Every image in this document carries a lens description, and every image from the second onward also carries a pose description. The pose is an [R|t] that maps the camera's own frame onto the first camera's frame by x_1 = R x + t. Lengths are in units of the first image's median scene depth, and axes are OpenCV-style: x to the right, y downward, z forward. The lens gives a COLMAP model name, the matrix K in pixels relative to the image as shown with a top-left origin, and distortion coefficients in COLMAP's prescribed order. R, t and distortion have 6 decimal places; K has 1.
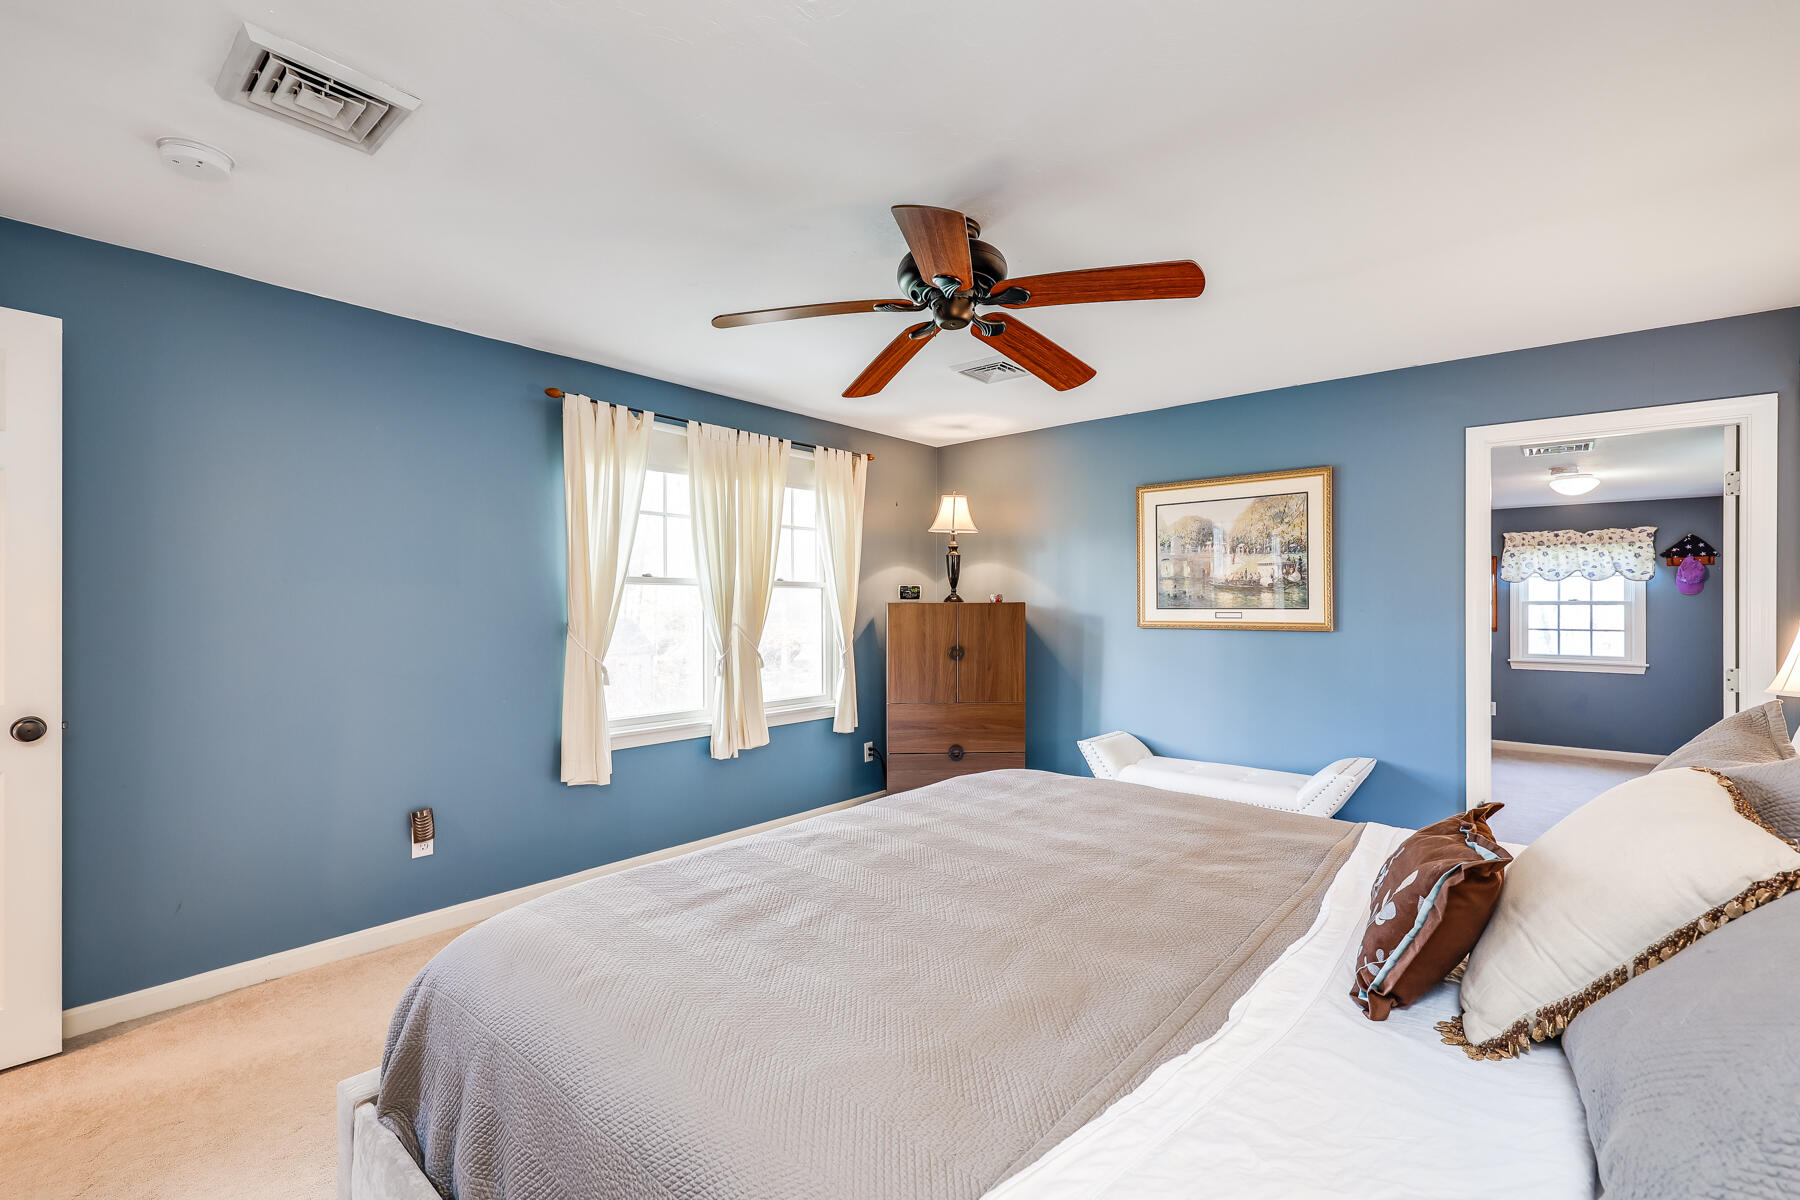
lens RADIAL K [[797.0, 0, 898.8], [0, 797.0, 602.7], [0, 0, 1]] dist [0.002663, 0.000523]
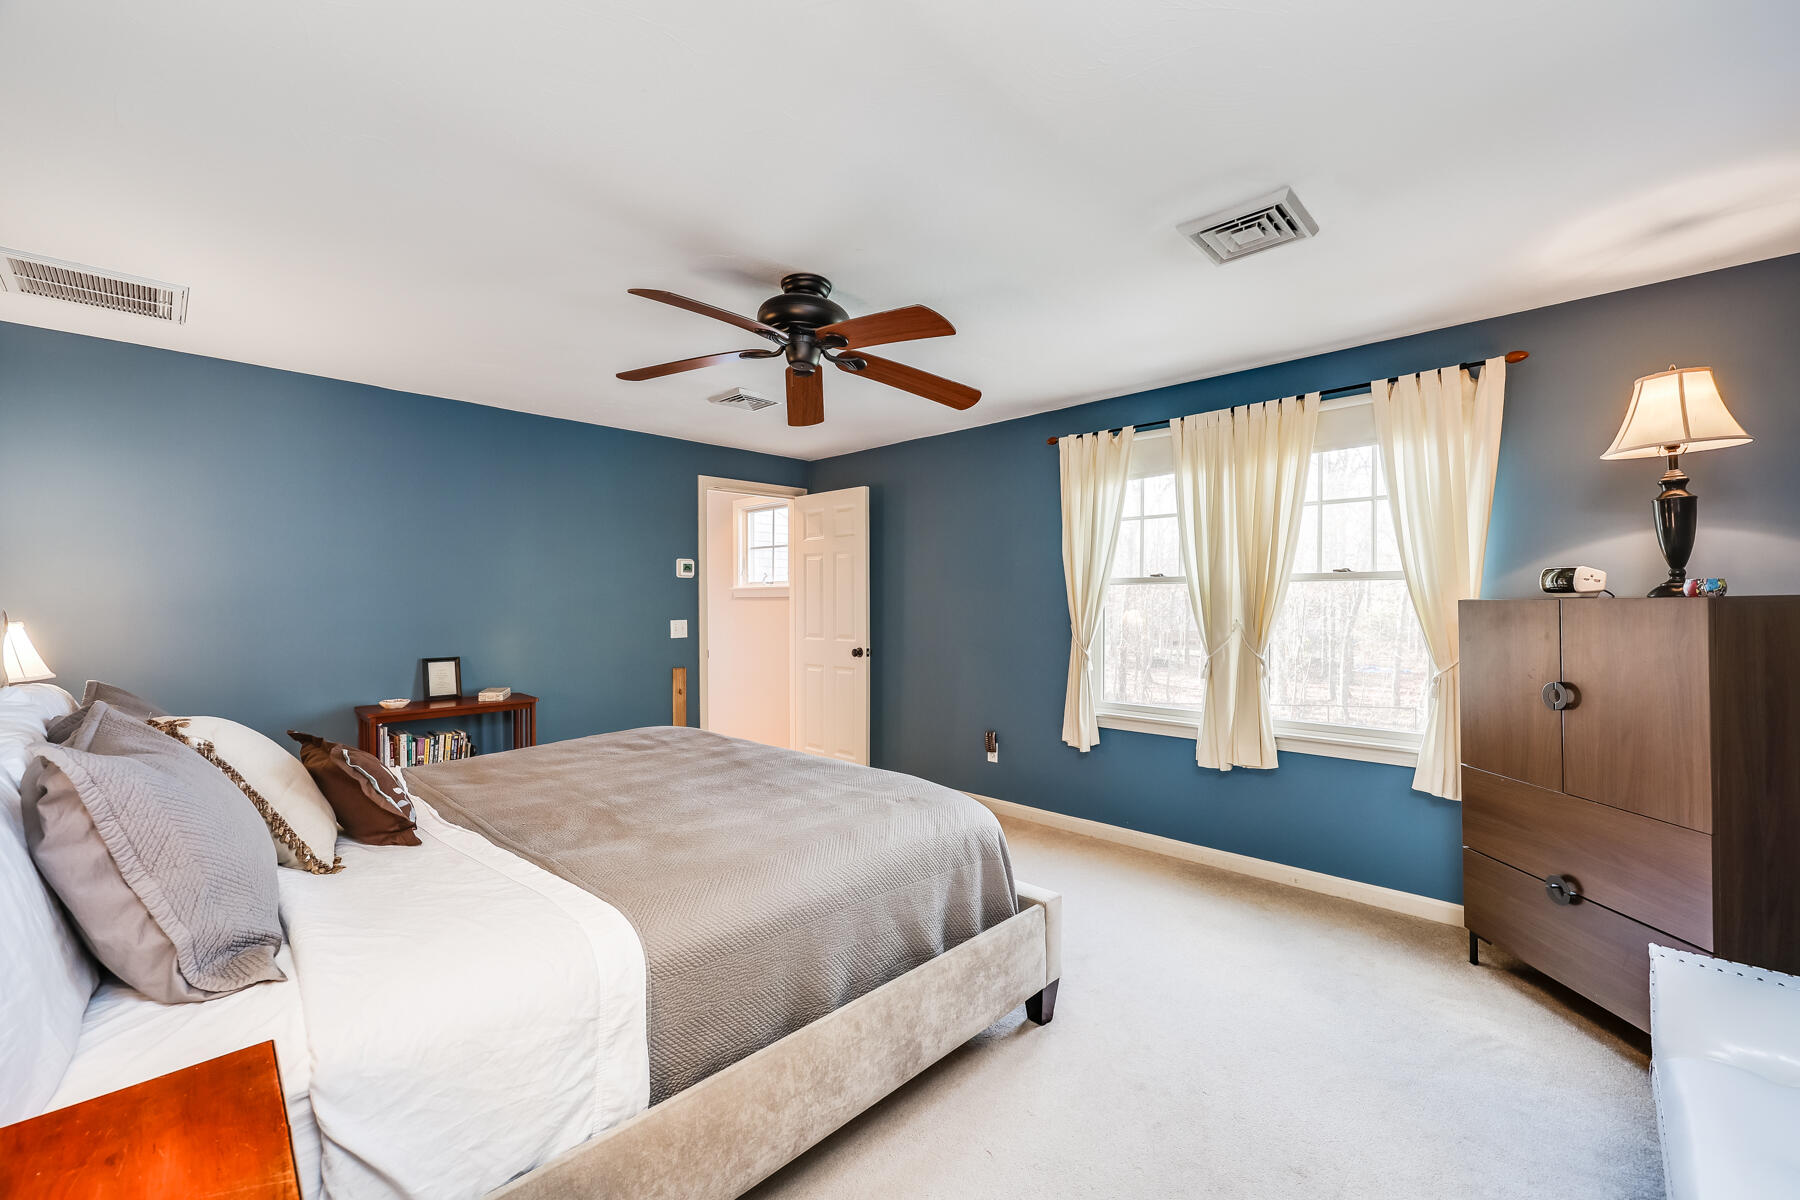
lens RADIAL K [[729.3, 0, 906.7], [0, 729.3, 599.3], [0, 0, 1]] dist [0.000376, 0.000239]
pose [[-0.050372, -0.007354, -0.998703, 0.603456], [-0.001176, 0.999973, -0.007304, 0.005316], [0.998730, 0.000807, -0.050379, 0.640436]]
